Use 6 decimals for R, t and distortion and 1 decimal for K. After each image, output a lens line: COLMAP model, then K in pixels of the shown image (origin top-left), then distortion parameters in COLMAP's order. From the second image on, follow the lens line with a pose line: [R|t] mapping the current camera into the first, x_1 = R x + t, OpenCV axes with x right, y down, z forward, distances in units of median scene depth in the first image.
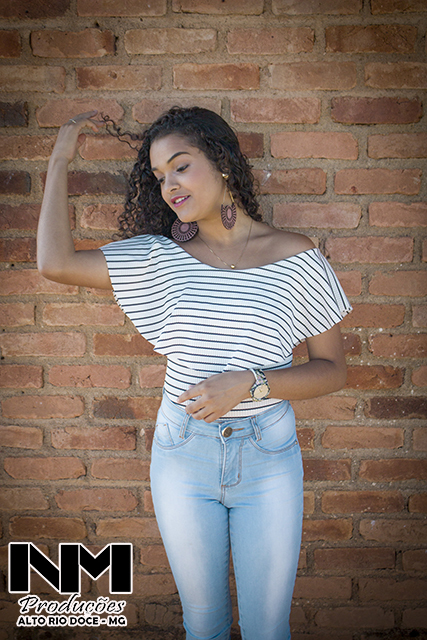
lens RADIAL K [[1285.0, 0, 217.8], [0, 1285.0, 324.0], [0, 0, 1]] dist [0.002882, 0.000000]
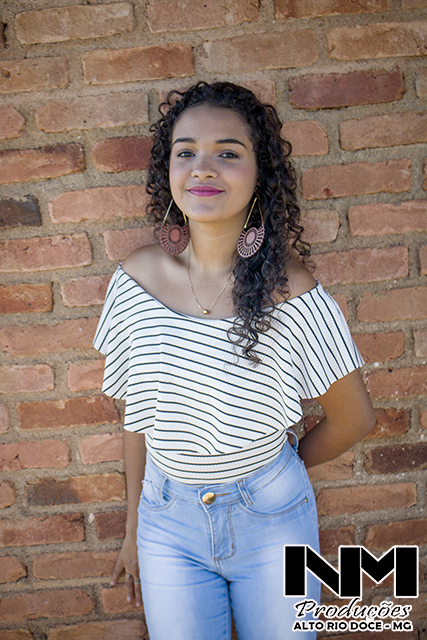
lens RADIAL K [[1285.0, 0, 210.7], [0, 1285.0, 321.1], [0, 0, 1]] dist [0.002882, 0.000000]
pose [[0.995608, -0.092381, 0.015150, 0.015436], [0.092565, 0.995636, -0.011886, -0.022940], [-0.013985, 0.013236, 0.999815, 0.212053]]
